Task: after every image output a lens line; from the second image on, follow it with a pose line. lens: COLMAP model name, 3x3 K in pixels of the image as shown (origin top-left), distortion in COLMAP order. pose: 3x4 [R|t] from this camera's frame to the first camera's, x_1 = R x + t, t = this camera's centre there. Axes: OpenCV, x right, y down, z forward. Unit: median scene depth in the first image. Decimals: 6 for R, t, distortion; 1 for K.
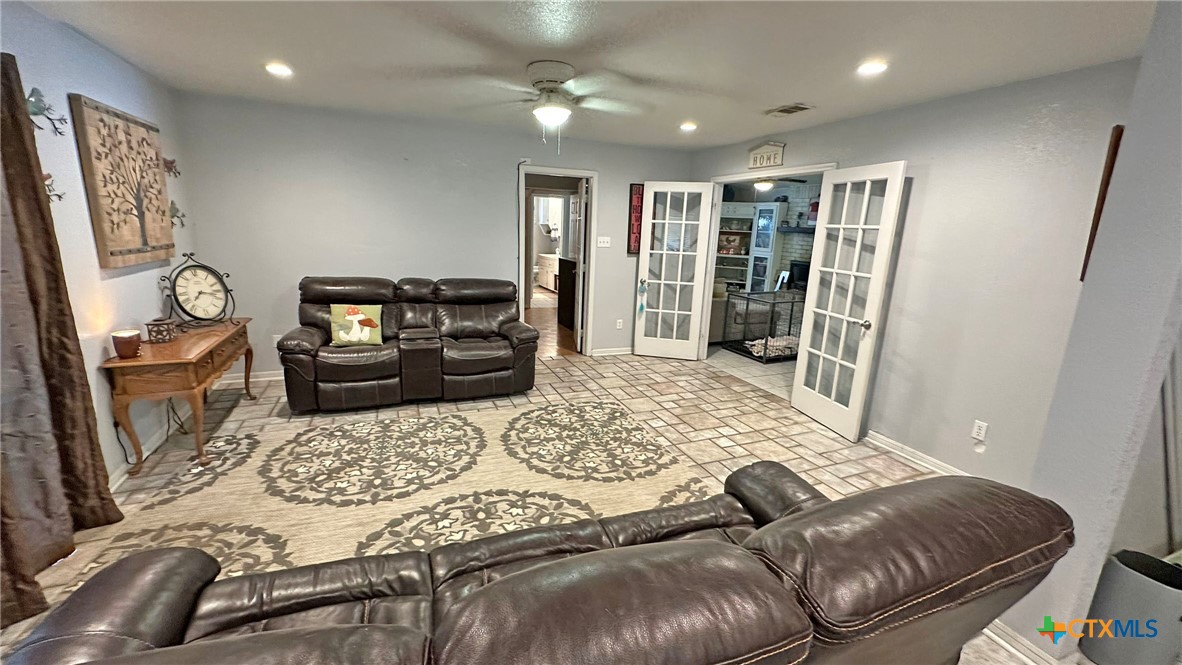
lens RADIAL K [[472.1, 0, 591.5], [0, 472.1, 330.5], [0, 0, 1]] dist [-0.002886, 0.001034]
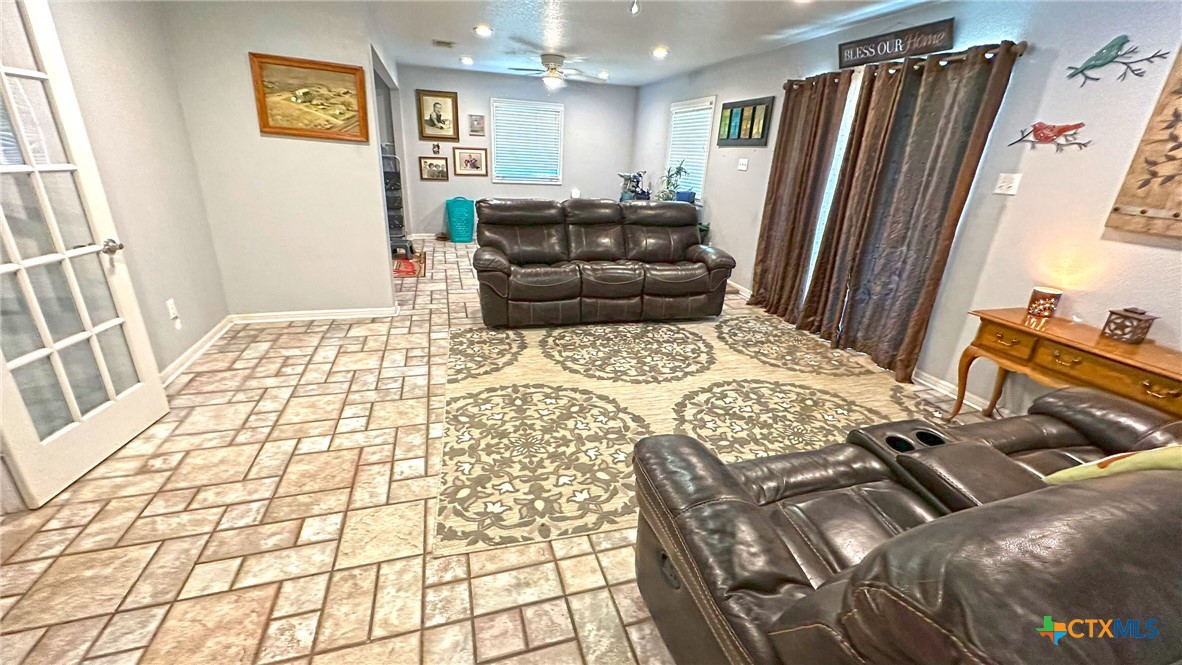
lens RADIAL K [[472.1, 0, 592.3], [0, 472.1, 331.0], [0, 0, 1]] dist [-0.002886, 0.001034]
pose [[-0.991450, -0.115345, 0.061008, -0.117227], [-0.062592, 0.830645, 0.553273, -0.324502], [-0.114493, 0.544724, -0.830763, 1.592018]]
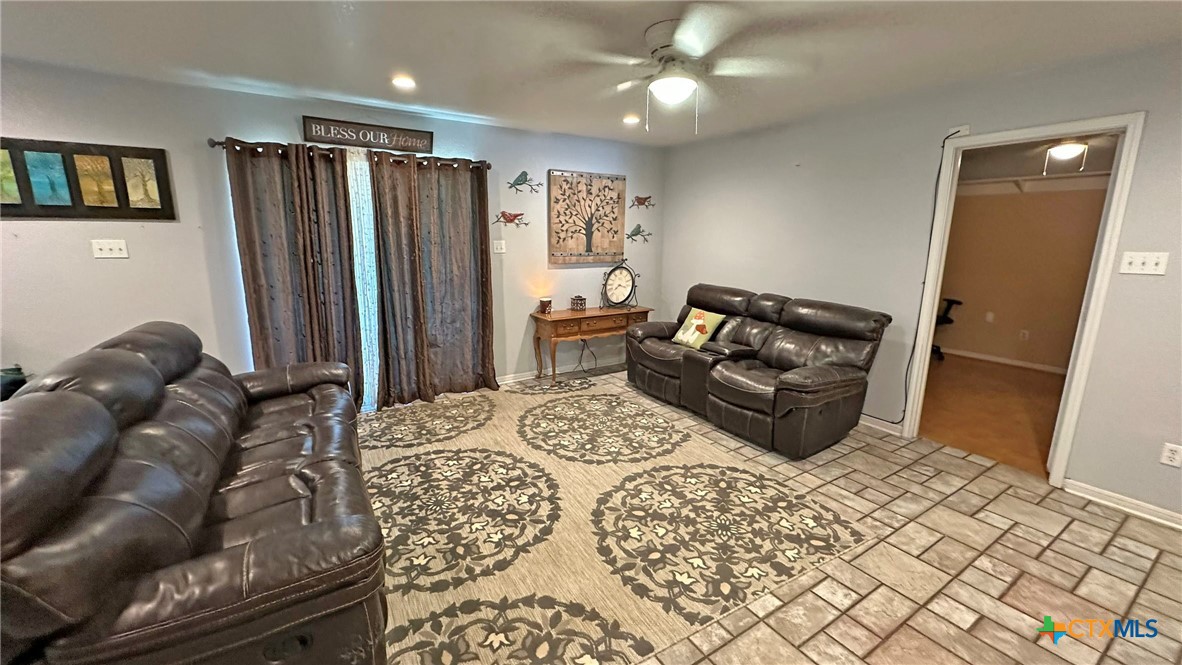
lens RADIAL K [[472.1, 0, 588.9], [0, 472.1, 330.4], [0, 0, 1]] dist [-0.002886, 0.001034]
pose [[0.170972, 0.158058, -0.972516, 0.644827], [-0.215749, 0.969100, 0.119573, -0.105019], [0.961364, 0.189376, 0.199789, 0.675725]]
